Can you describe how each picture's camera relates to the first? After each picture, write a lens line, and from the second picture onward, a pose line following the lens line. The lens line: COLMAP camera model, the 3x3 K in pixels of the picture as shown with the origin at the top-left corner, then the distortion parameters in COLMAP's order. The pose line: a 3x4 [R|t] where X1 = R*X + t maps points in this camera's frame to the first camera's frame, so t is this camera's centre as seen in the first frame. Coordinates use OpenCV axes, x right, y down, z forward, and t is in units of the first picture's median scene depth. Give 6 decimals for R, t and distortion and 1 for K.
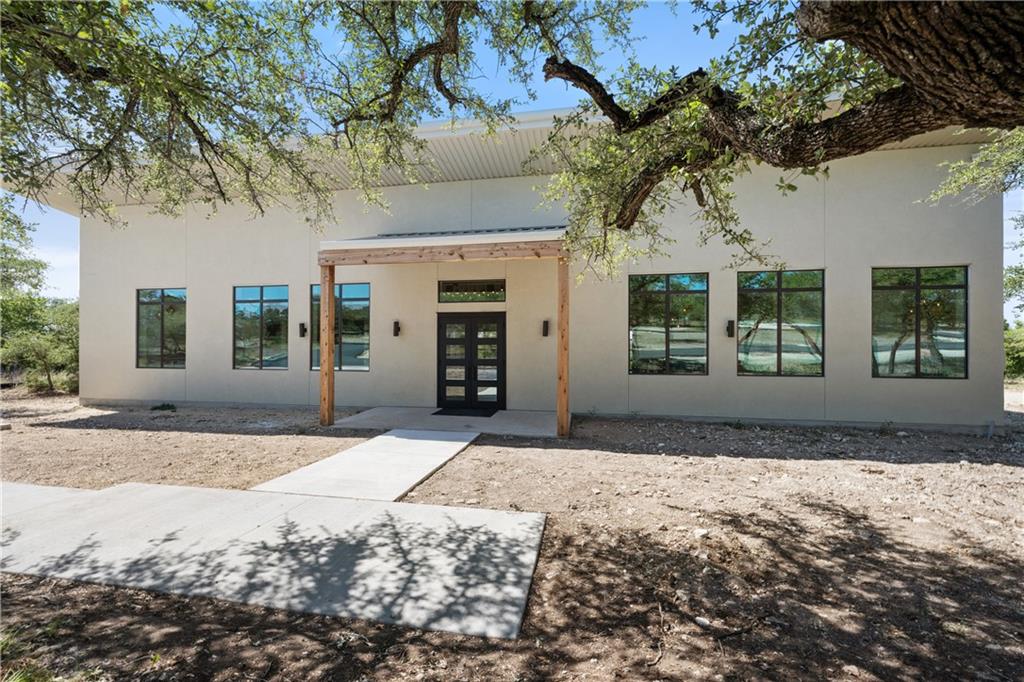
lens RADIAL K [[416.5, 0, 513.0], [0, 416.5, 338.4], [0, 0, 1]] dist [0.002005, -0.000888]
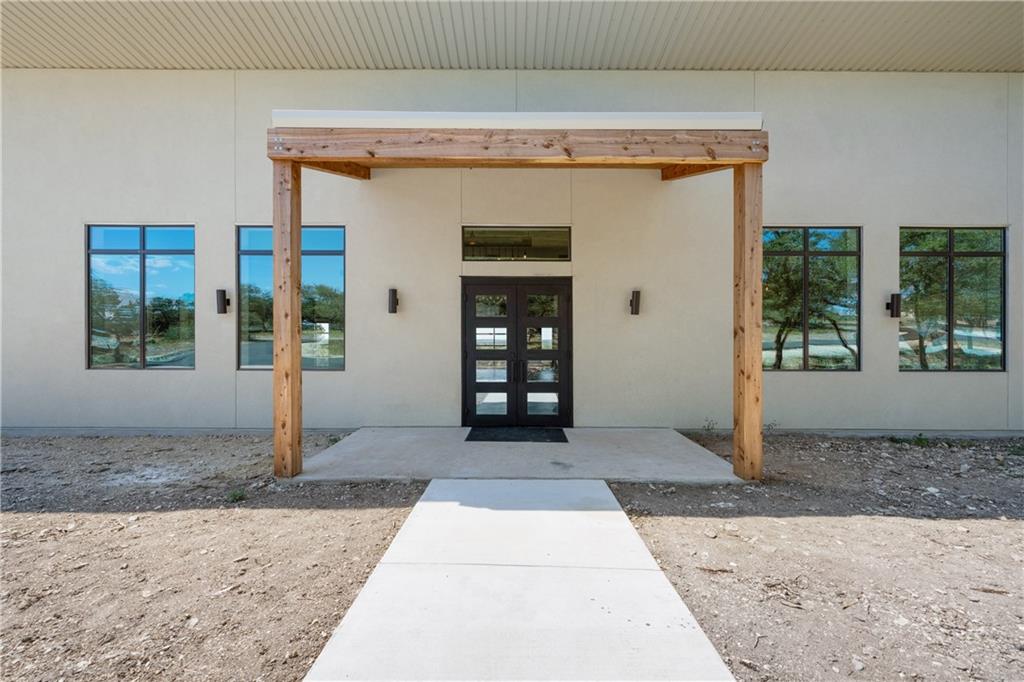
lens RADIAL K [[416.5, 0, 522.0], [0, 416.5, 344.8], [0, 0, 1]] dist [0.002005, -0.000888]
pose [[0.983241, 0.000665, 0.182310, -0.211551], [-0.003625, 0.999867, 0.015904, 0.032155], [-0.182275, -0.016298, 0.983113, 0.367719]]
